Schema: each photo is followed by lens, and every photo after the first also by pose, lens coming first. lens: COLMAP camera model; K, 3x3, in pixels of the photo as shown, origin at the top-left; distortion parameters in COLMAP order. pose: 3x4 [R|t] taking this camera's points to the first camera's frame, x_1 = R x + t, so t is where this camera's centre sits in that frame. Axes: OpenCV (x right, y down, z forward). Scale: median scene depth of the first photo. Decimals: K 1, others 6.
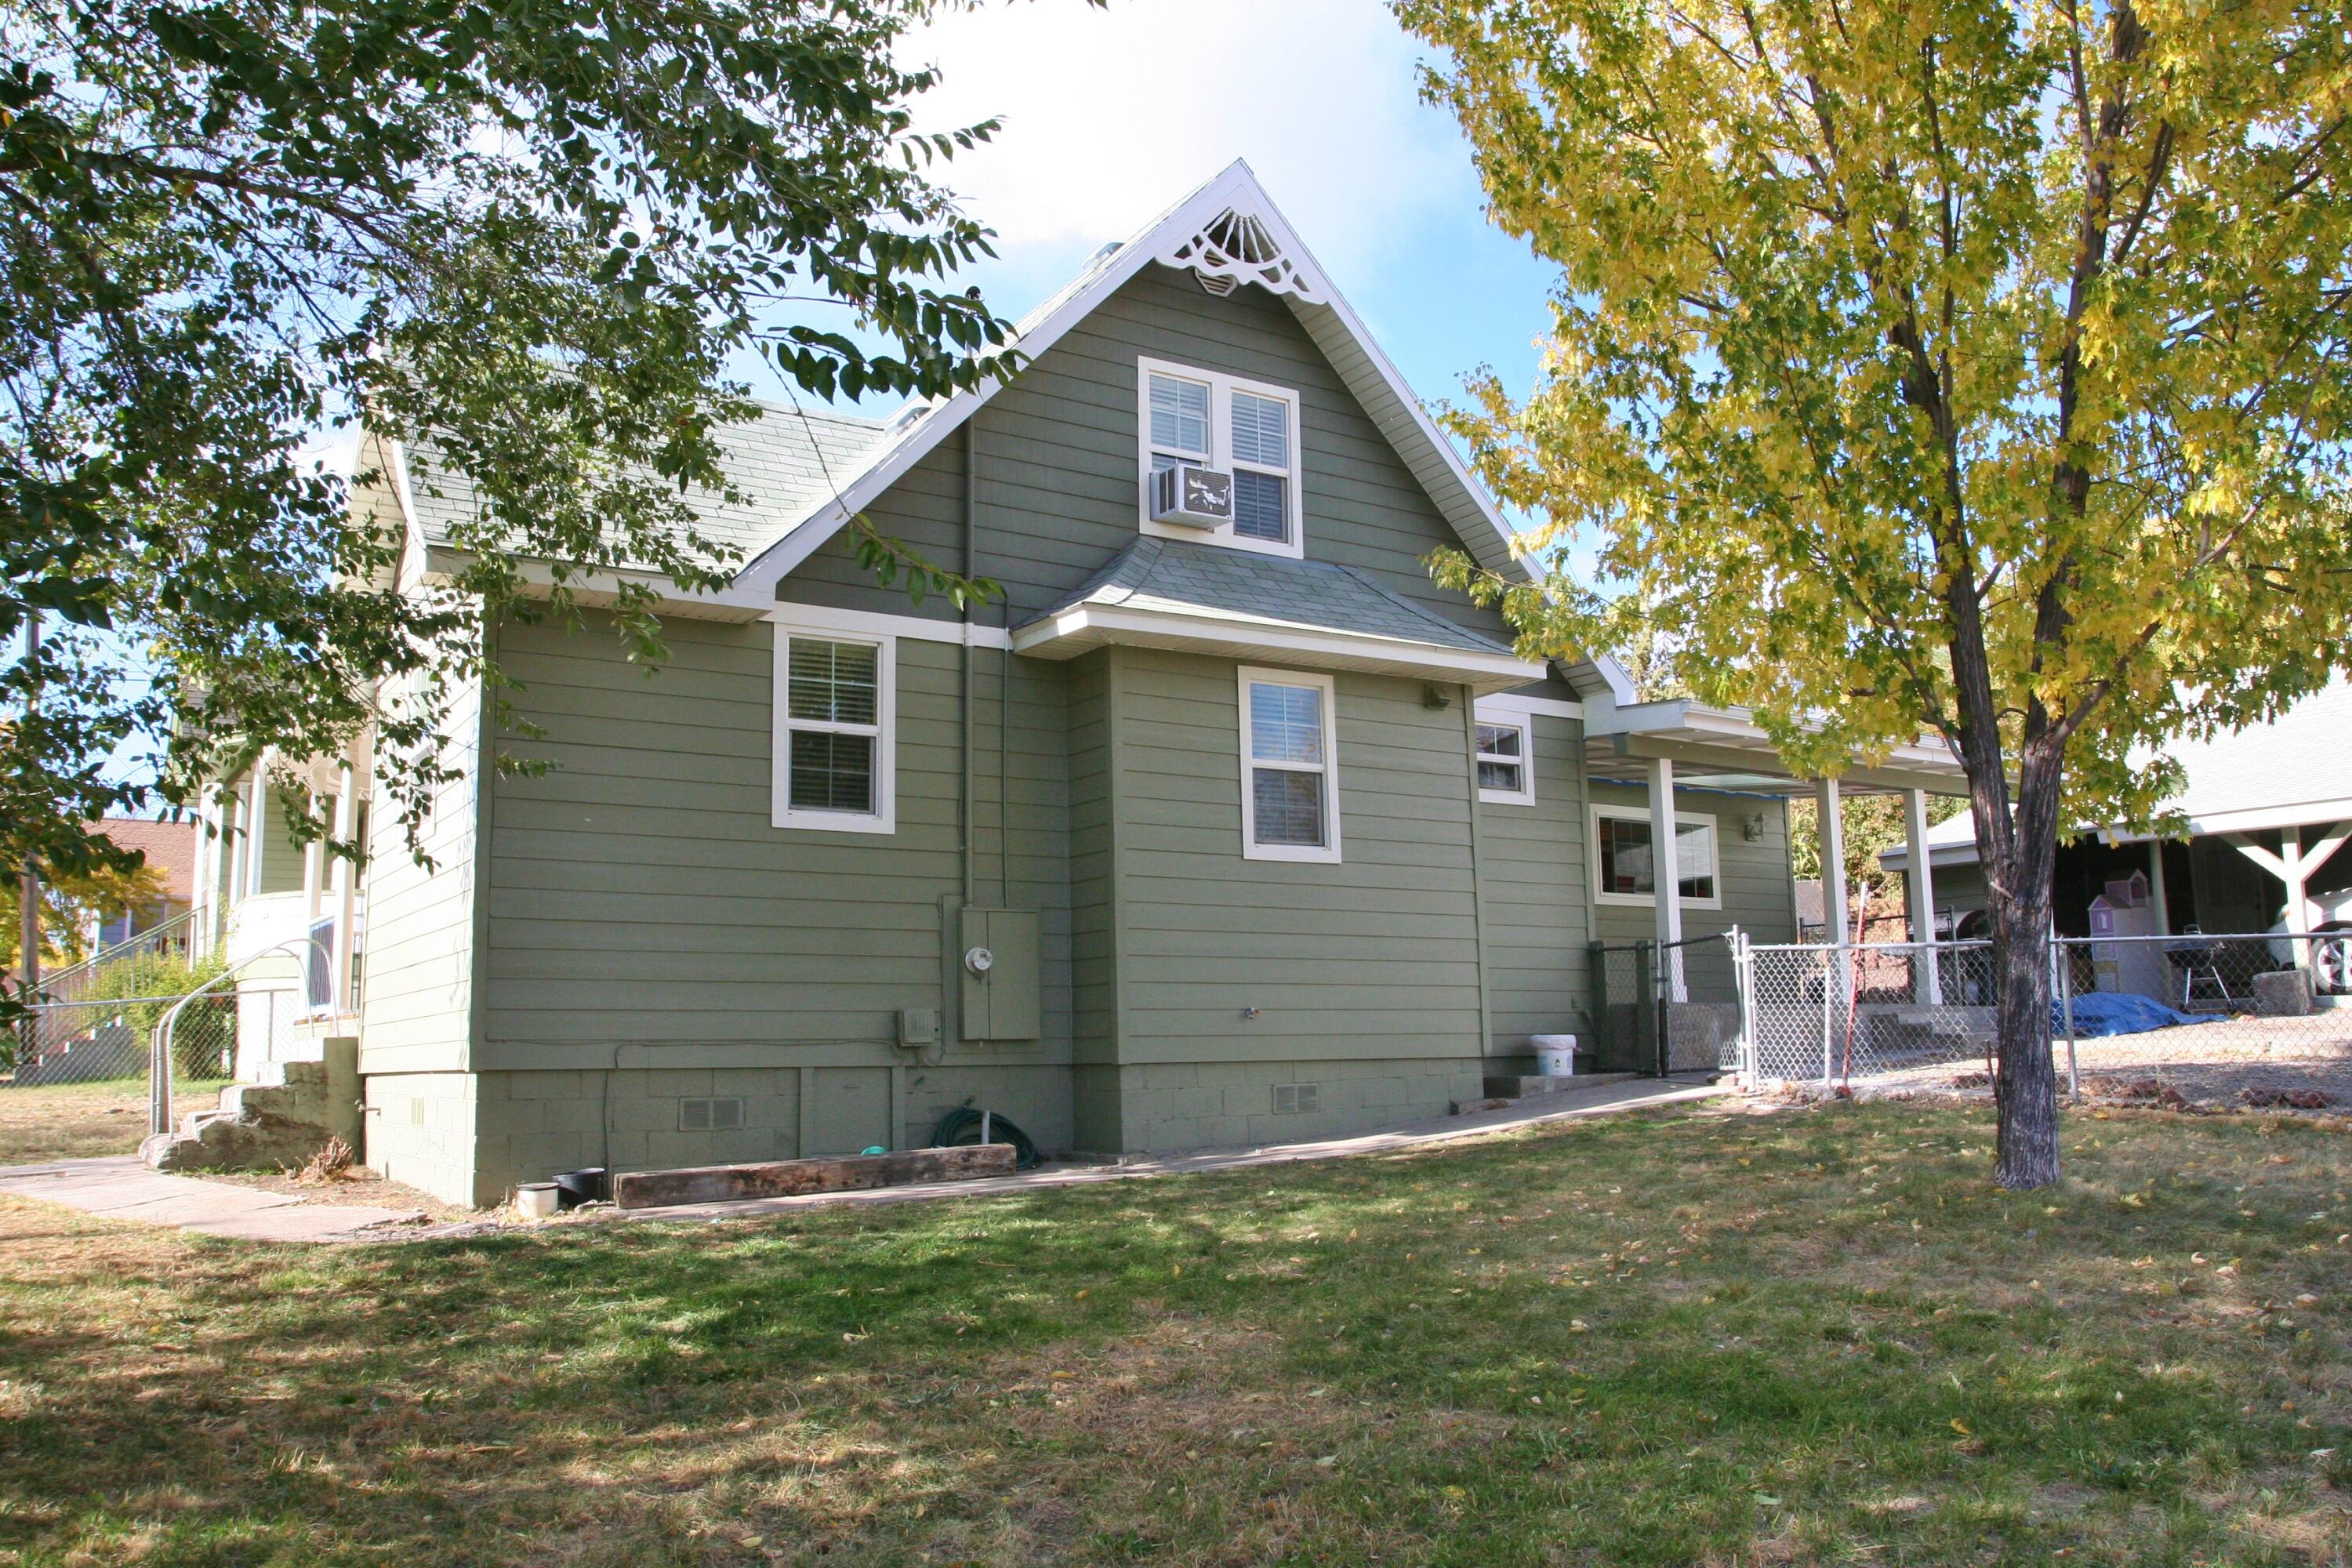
lens RADIAL K [[1916.3, 0, 1176.0], [0, 1916.3, 784.0], [0, 0, 1]] dist [-0.075703, 0.010504]
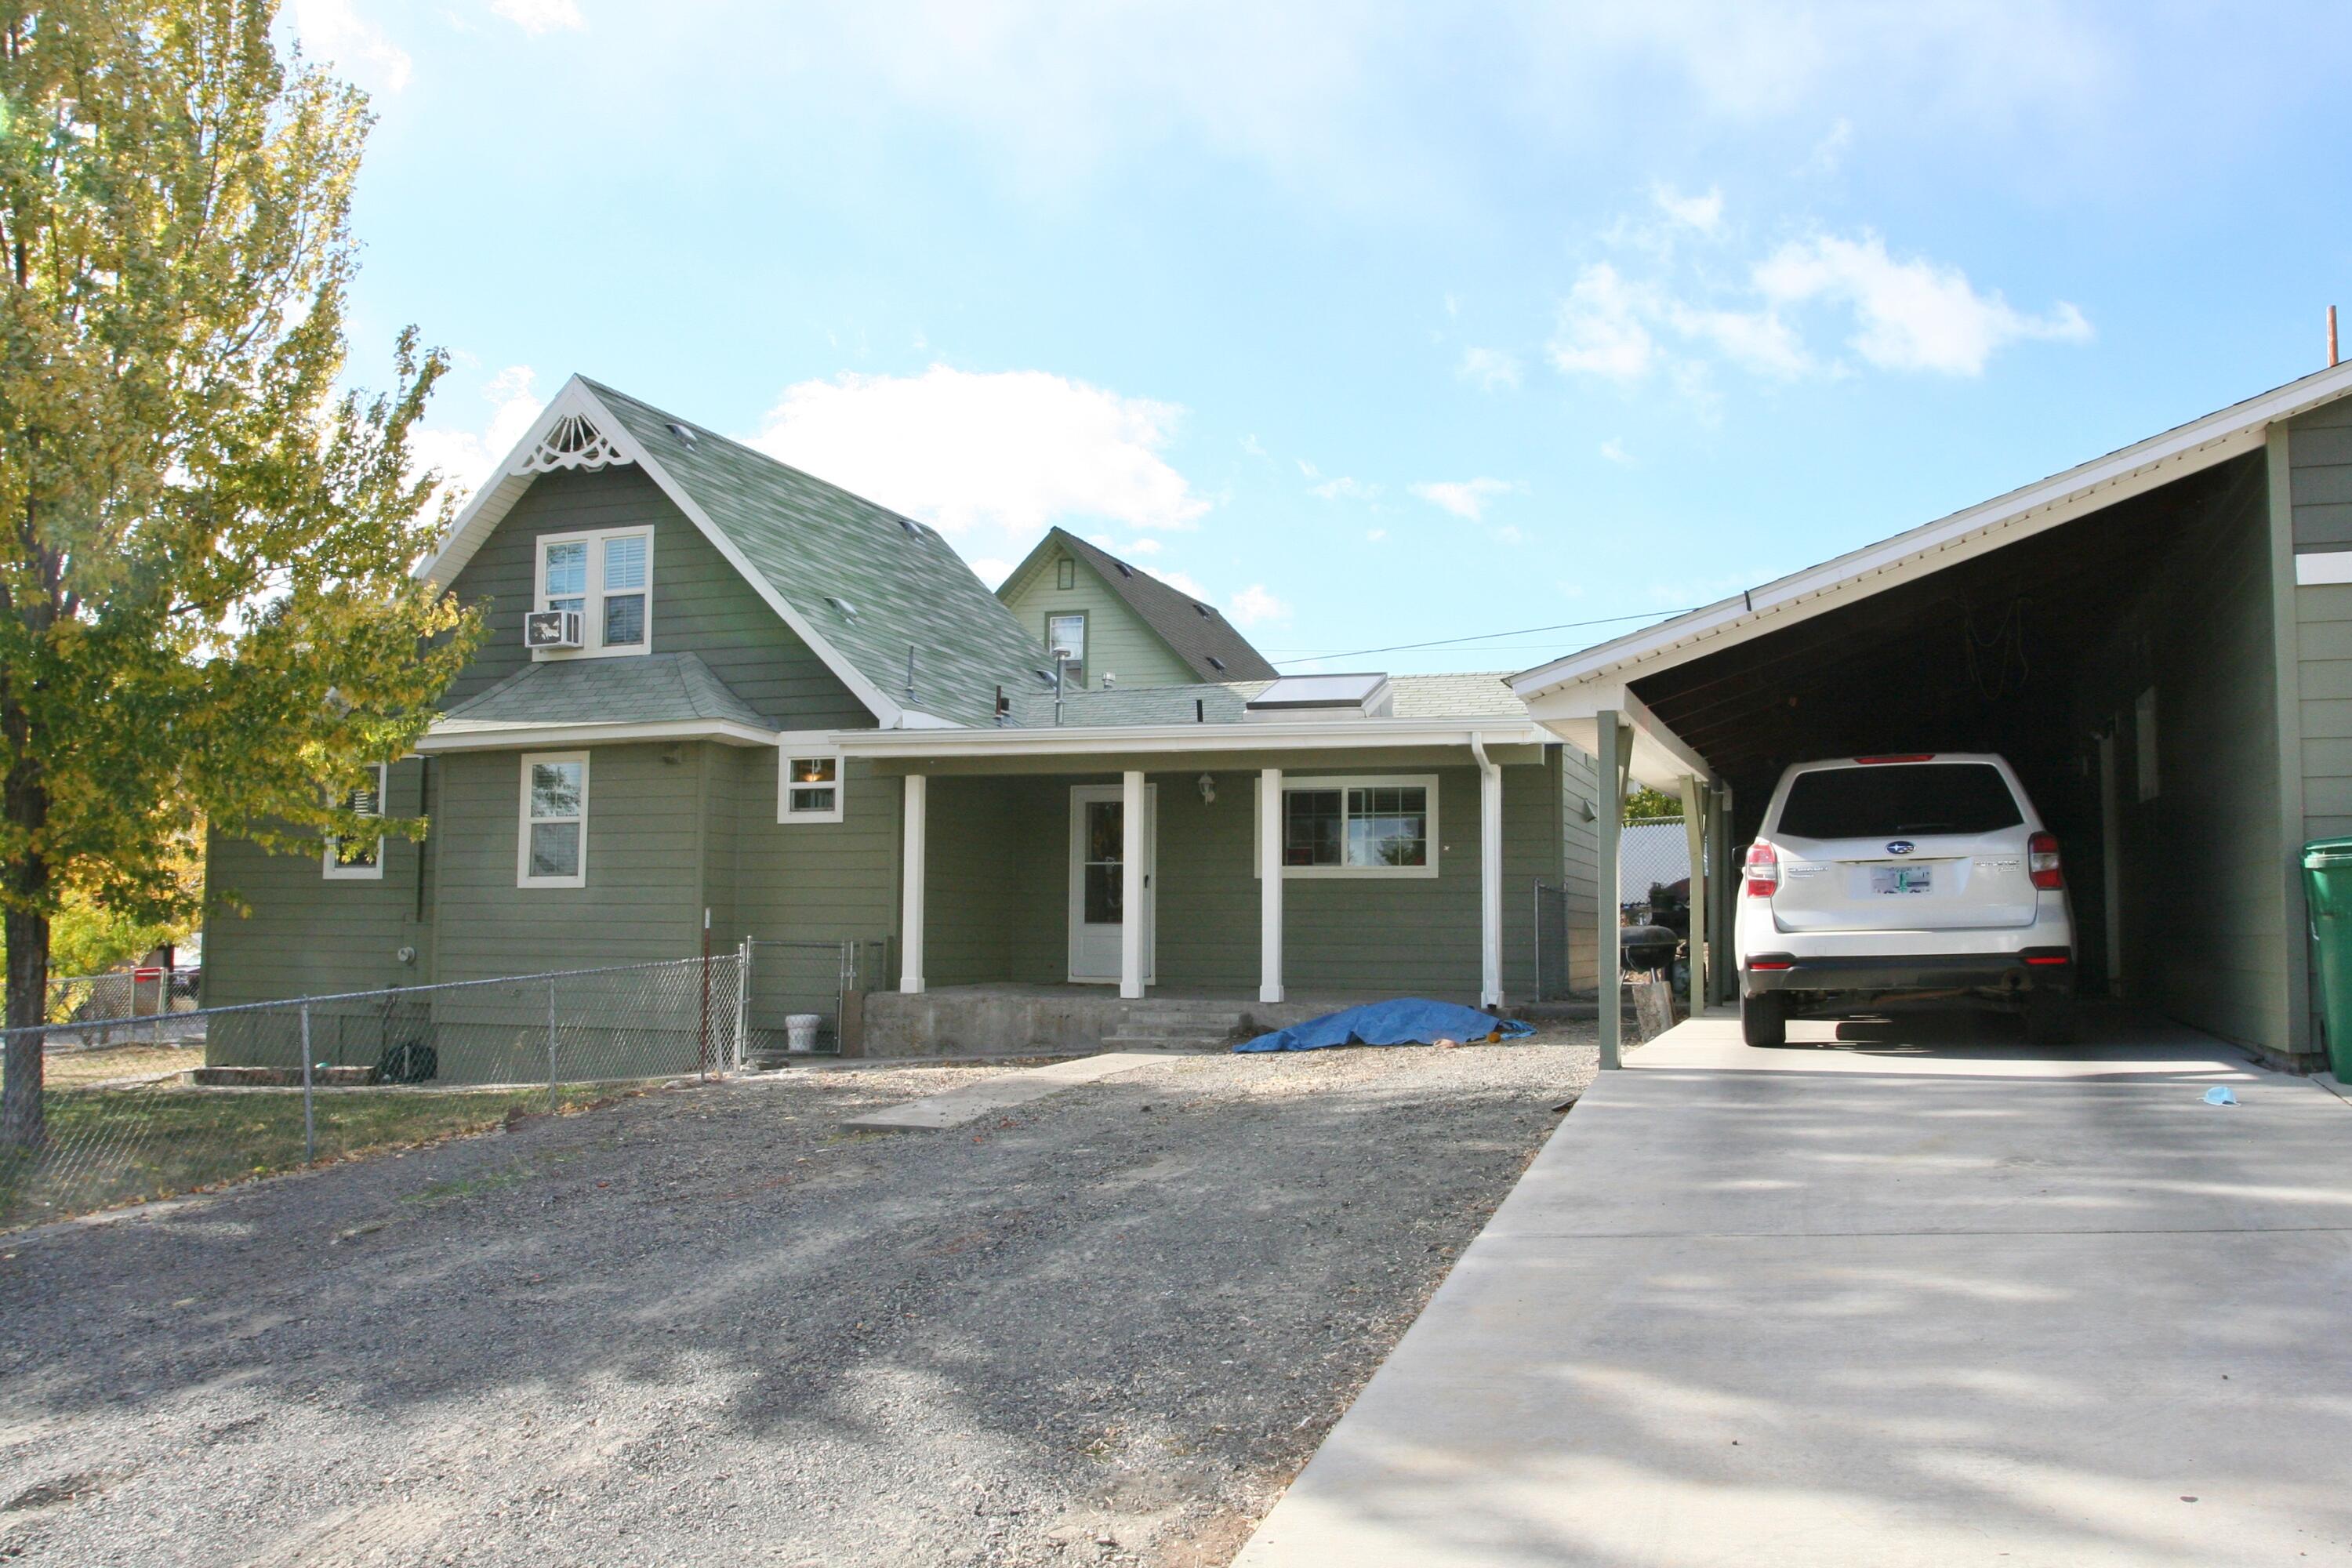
lens RADIAL K [[1916.3, 0, 1176.0], [0, 1916.3, 784.0], [0, 0, 1]] dist [-0.075703, 0.010504]
pose [[0.597025, -0.039767, -0.801236, 1.407913], [0.105736, 0.993958, 0.029454, -0.027905], [0.795224, -0.102305, 0.597623, 0.502173]]
